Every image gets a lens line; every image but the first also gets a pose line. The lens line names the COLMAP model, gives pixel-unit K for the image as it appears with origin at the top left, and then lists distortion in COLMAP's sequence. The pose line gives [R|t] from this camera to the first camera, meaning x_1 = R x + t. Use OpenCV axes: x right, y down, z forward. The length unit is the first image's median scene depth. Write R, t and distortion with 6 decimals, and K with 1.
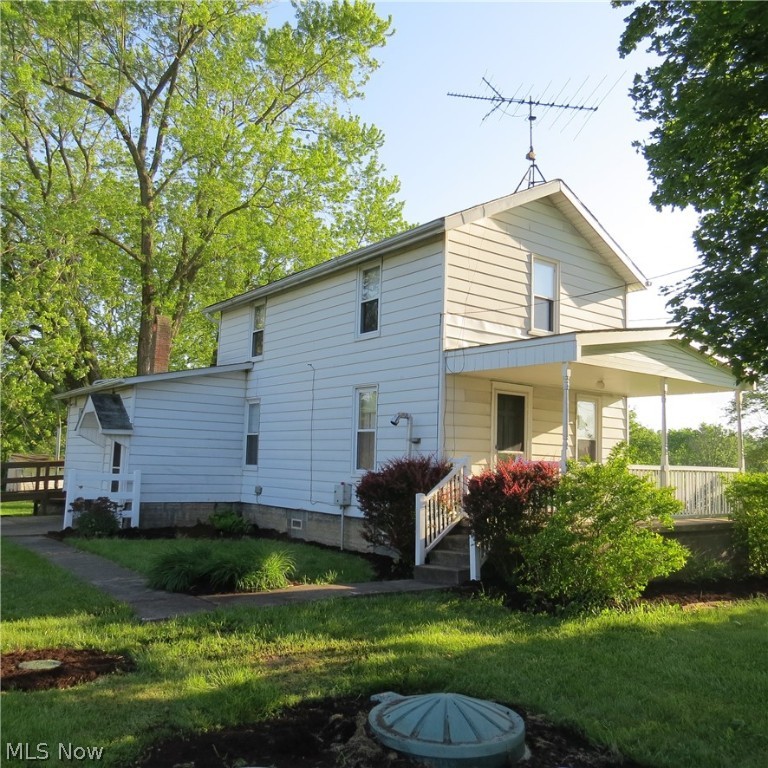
lens RADIAL K [[716.2, 0, 384.0], [0, 716.2, 384.0], [0, 0, 1]] dist [-0.051395, -0.002804]
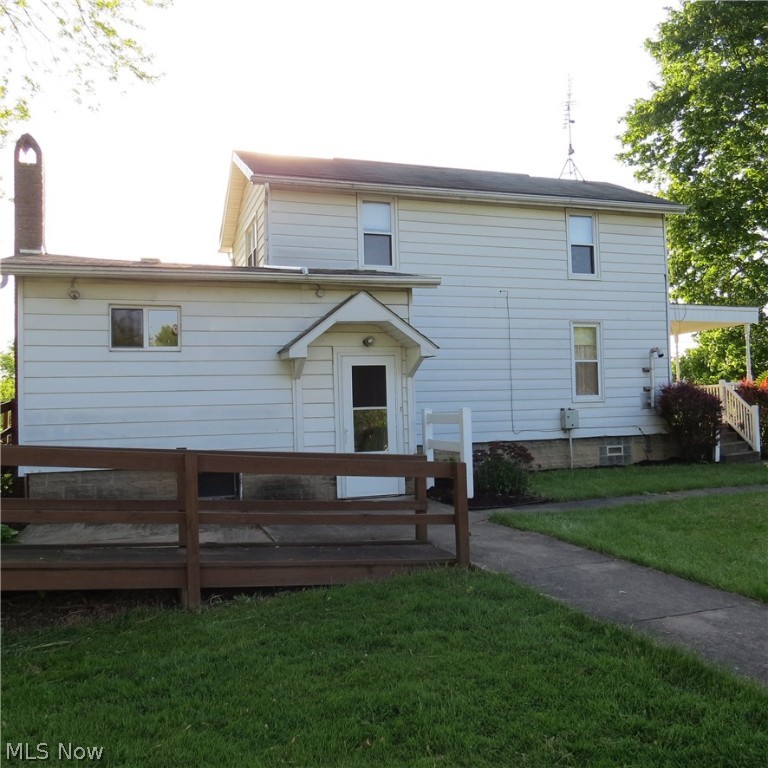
lens RADIAL K [[716.2, 0, 384.0], [0, 716.2, 384.0], [0, 0, 1]] dist [-0.051395, -0.002804]
pose [[0.344535, -0.006143, 0.938753, -1.163057], [-0.062107, 0.997639, 0.029322, 0.086124], [-0.936717, -0.068406, 0.343340, 0.884652]]
